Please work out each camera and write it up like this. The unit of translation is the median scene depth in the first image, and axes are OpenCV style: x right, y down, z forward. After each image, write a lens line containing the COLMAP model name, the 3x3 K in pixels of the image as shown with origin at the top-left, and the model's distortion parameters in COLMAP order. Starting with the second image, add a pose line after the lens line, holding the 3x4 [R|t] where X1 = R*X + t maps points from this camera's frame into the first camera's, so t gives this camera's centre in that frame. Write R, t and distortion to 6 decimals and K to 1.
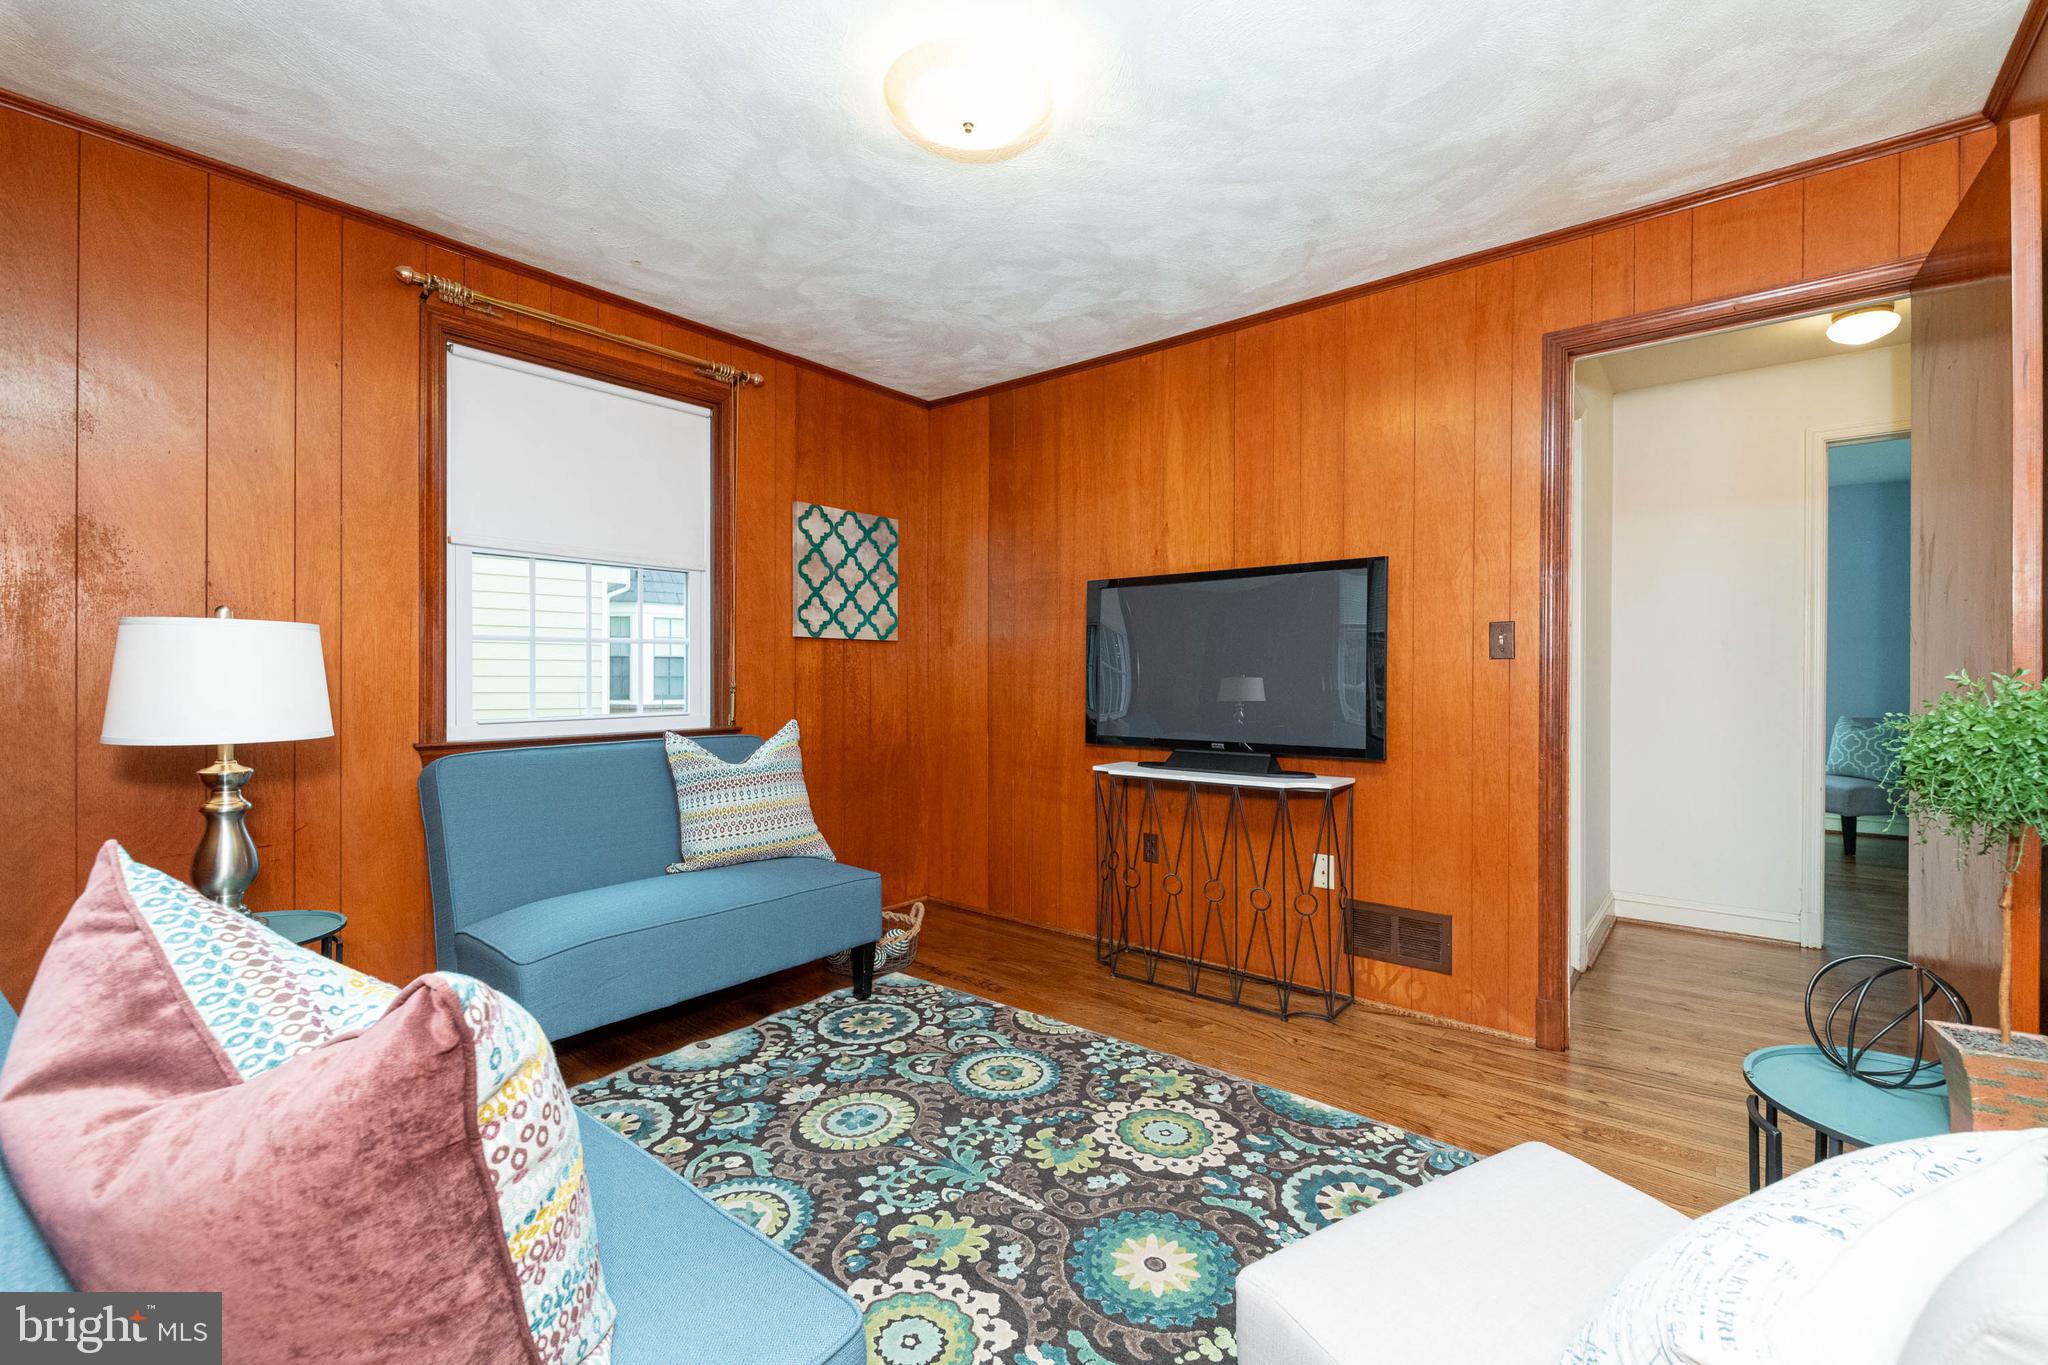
lens RADIAL K [[873.6, 0, 1017.9], [0, 873.6, 675.7], [0, 0, 1]] dist [0.002023, -0.000186]
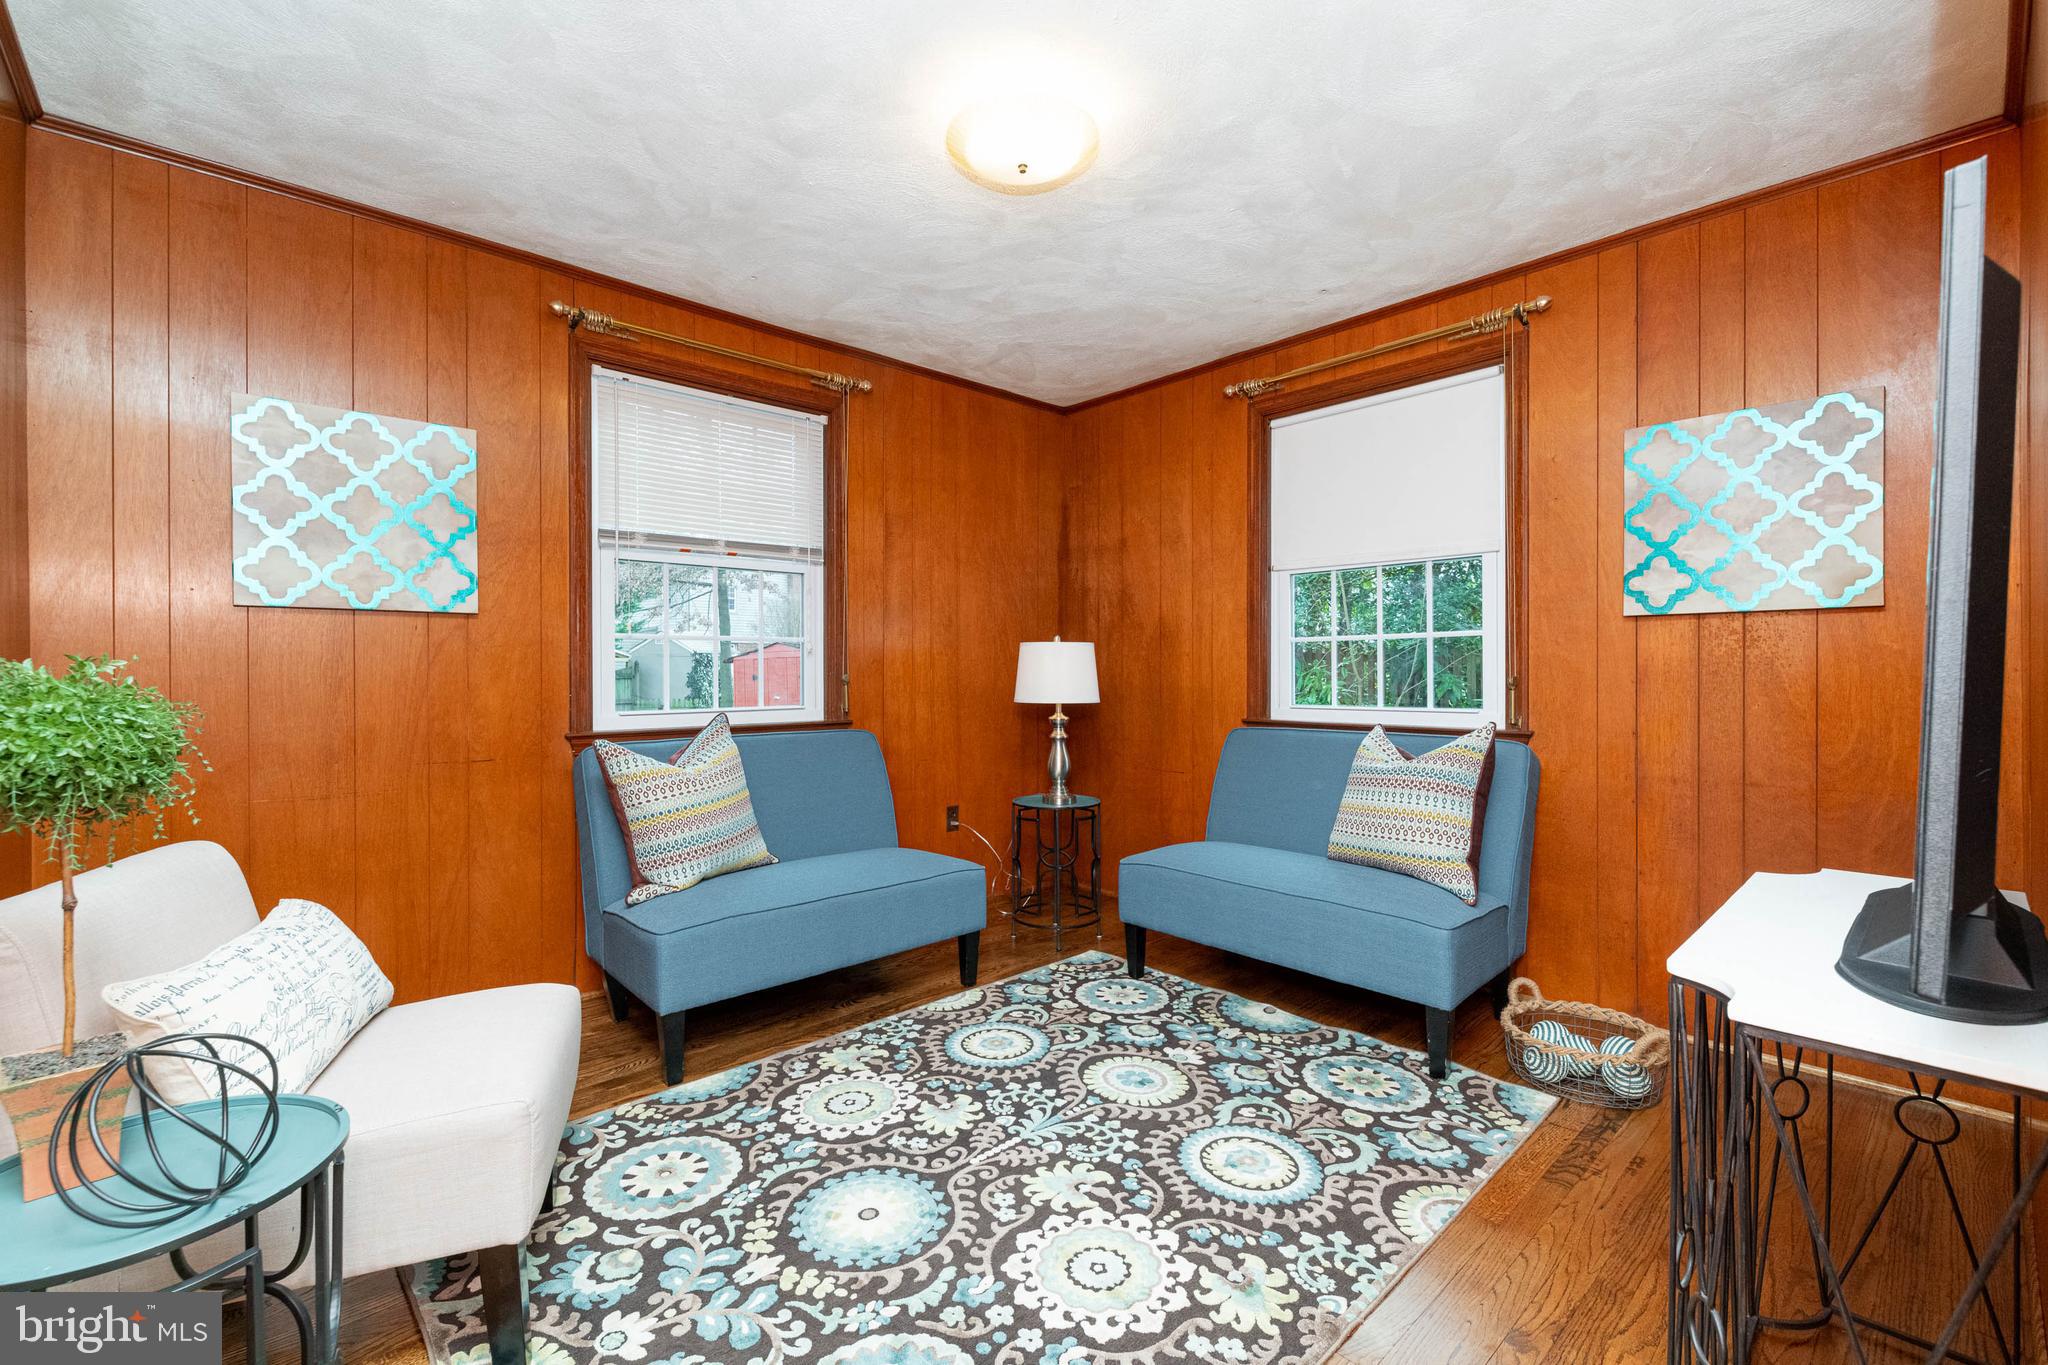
lens RADIAL K [[873.6, 0, 1017.9], [0, 873.6, 675.7], [0, 0, 1]] dist [0.002023, -0.000186]
pose [[-0.139804, 0.007117, -0.990154, 0.862378], [0.000734, 0.999975, 0.007084, -0.000500], [0.990179, 0.000263, -0.139806, 0.959282]]
